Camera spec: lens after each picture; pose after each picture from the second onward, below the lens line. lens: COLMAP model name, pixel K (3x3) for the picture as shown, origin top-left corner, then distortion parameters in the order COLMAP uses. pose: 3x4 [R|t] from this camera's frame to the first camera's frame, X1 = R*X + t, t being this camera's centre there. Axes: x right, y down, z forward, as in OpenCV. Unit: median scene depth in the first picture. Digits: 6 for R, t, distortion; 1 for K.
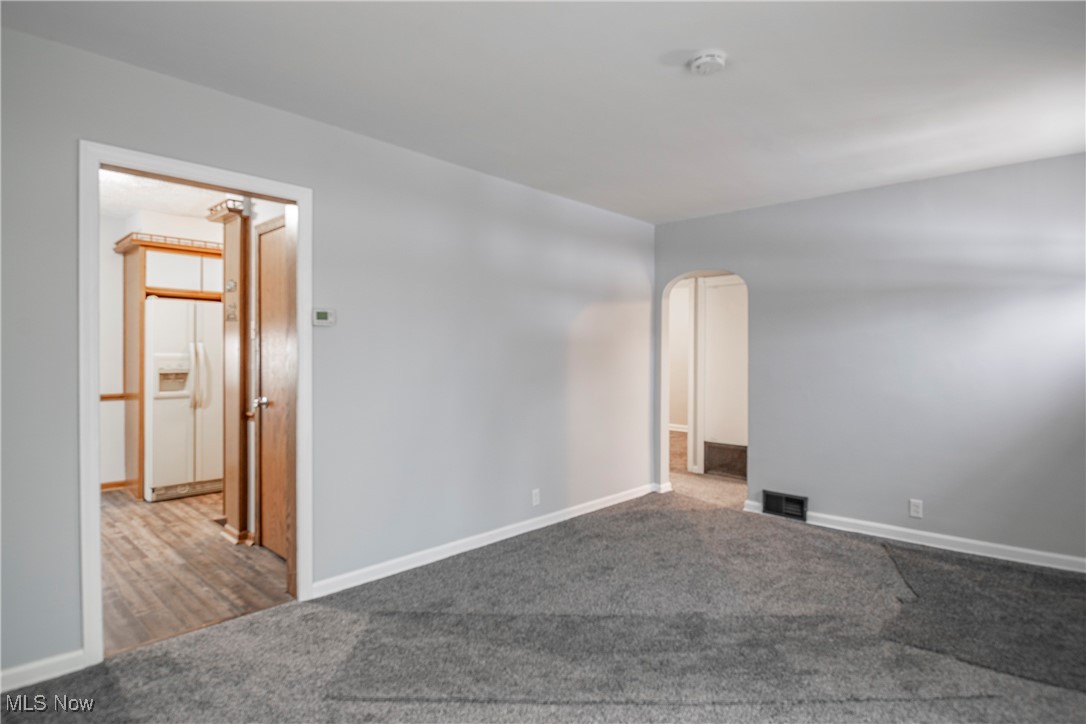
lens RADIAL K [[585.8, 0, 543.2], [0, 585.8, 359.1], [0, 0, 1]] dist [-0.001588, -0.001652]
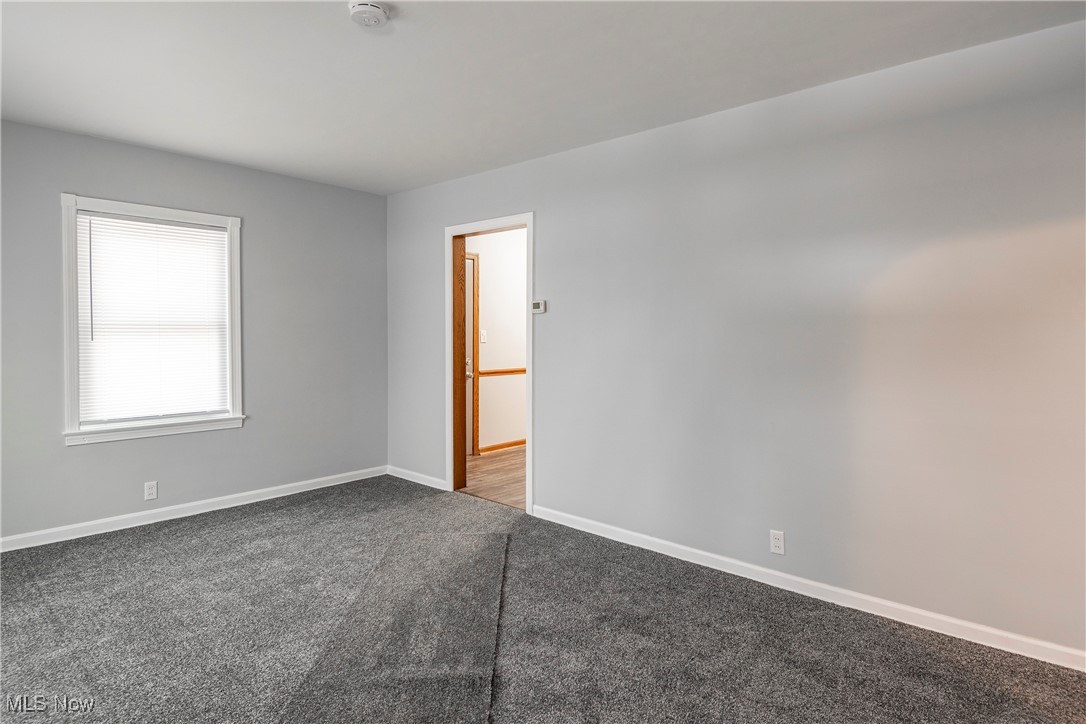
lens RADIAL K [[585.8, 0, 541.3], [0, 585.8, 356.9], [0, 0, 1]] dist [-0.001588, -0.001652]
pose [[0.028064, 0.044334, -0.998622, 0.843539], [-0.014123, 0.998934, 0.043951, -0.015605], [0.999506, 0.012870, 0.028660, 0.870596]]
